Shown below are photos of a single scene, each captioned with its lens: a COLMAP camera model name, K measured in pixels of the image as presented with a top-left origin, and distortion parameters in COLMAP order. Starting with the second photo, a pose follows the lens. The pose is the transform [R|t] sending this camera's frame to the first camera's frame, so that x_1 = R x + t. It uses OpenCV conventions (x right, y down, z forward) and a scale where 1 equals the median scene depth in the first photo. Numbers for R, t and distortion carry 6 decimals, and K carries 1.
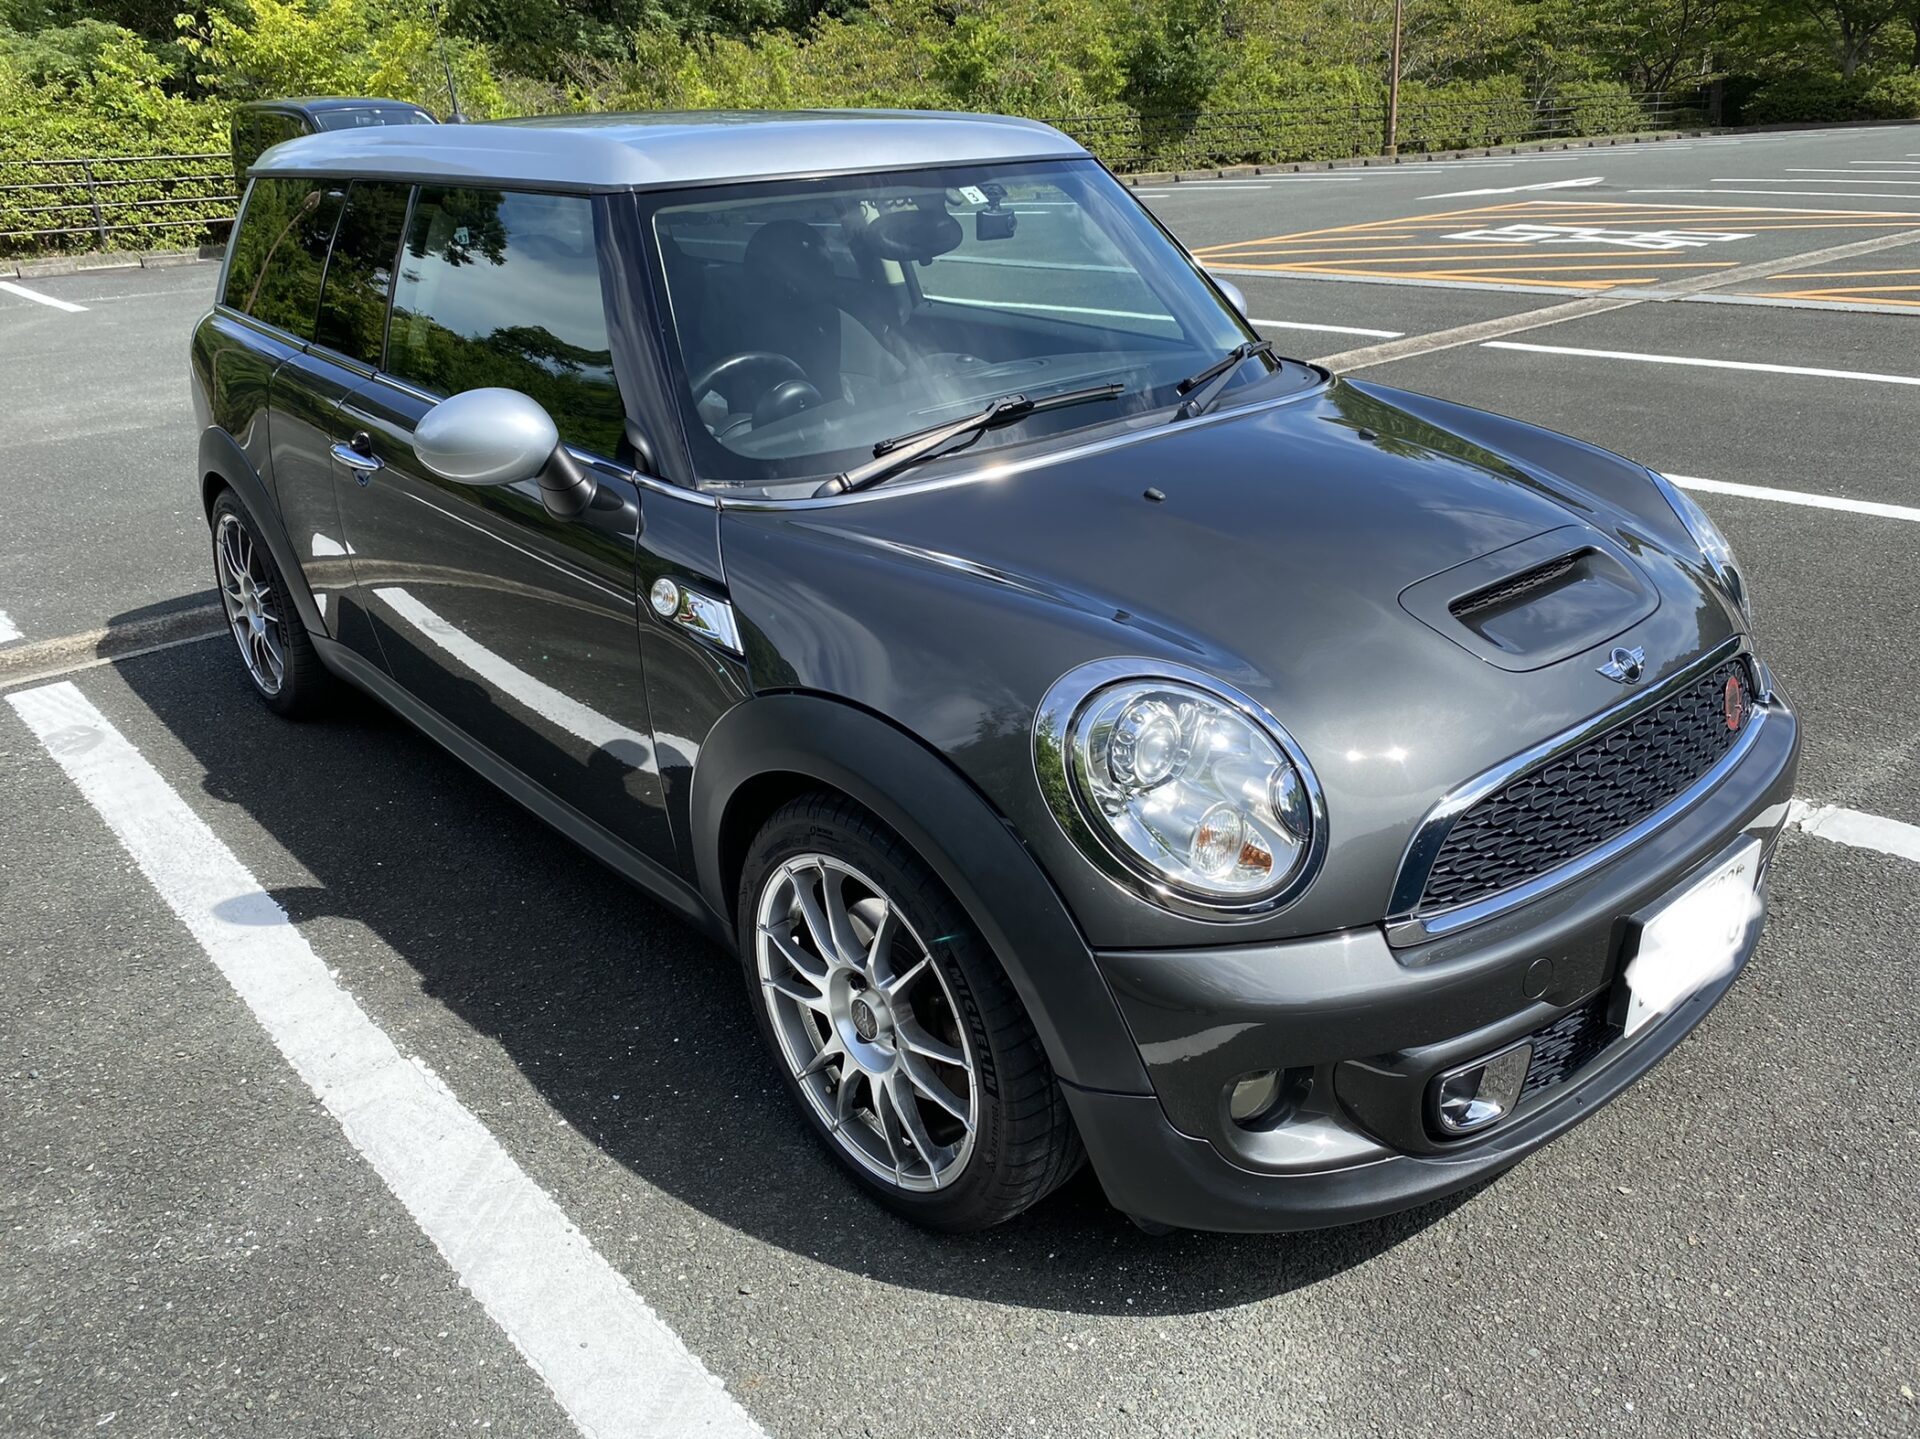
lens RADIAL K [[1453.6, 0, 965.0], [0, 1453.6, 704.2], [0, 0, 1]] dist [0.015868, -0.021941]
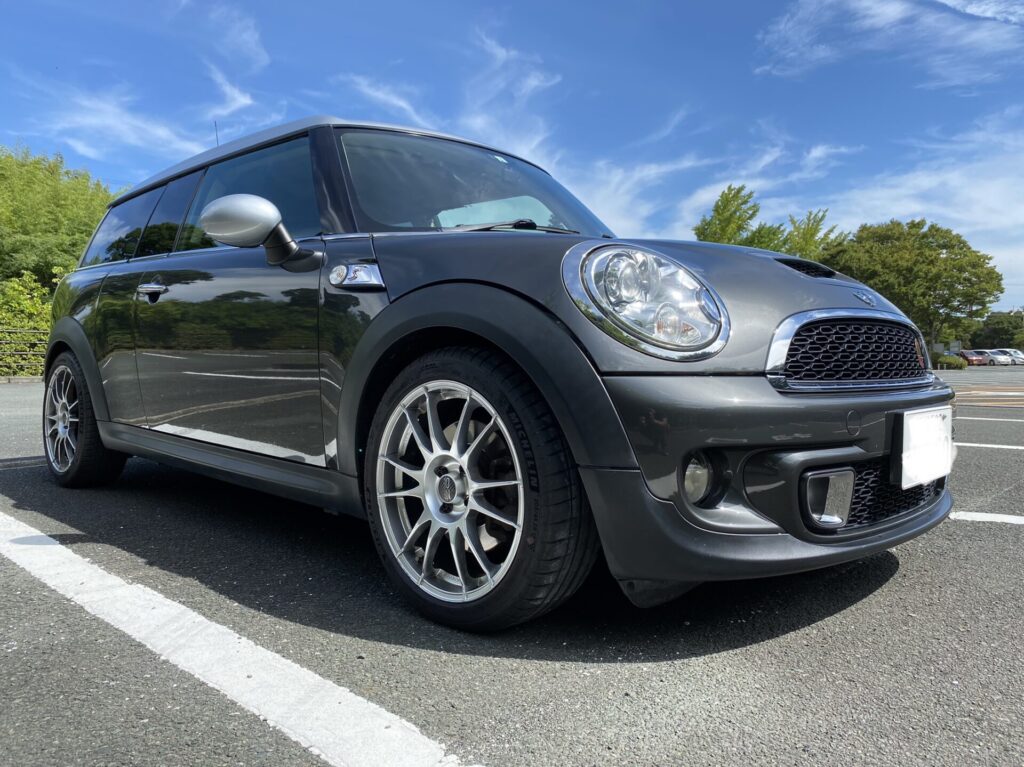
lens RADIAL K [[775.3, 0, 513.0], [0, 775.3, 384.2], [0, 0, 1]] dist [0.015868, -0.021941]
pose [[0.995770, 0.036008, 0.084537, -0.073938], [-0.004123, 0.936603, -0.350369, 0.414893], [-0.091793, 0.348539, 0.932789, 0.152736]]
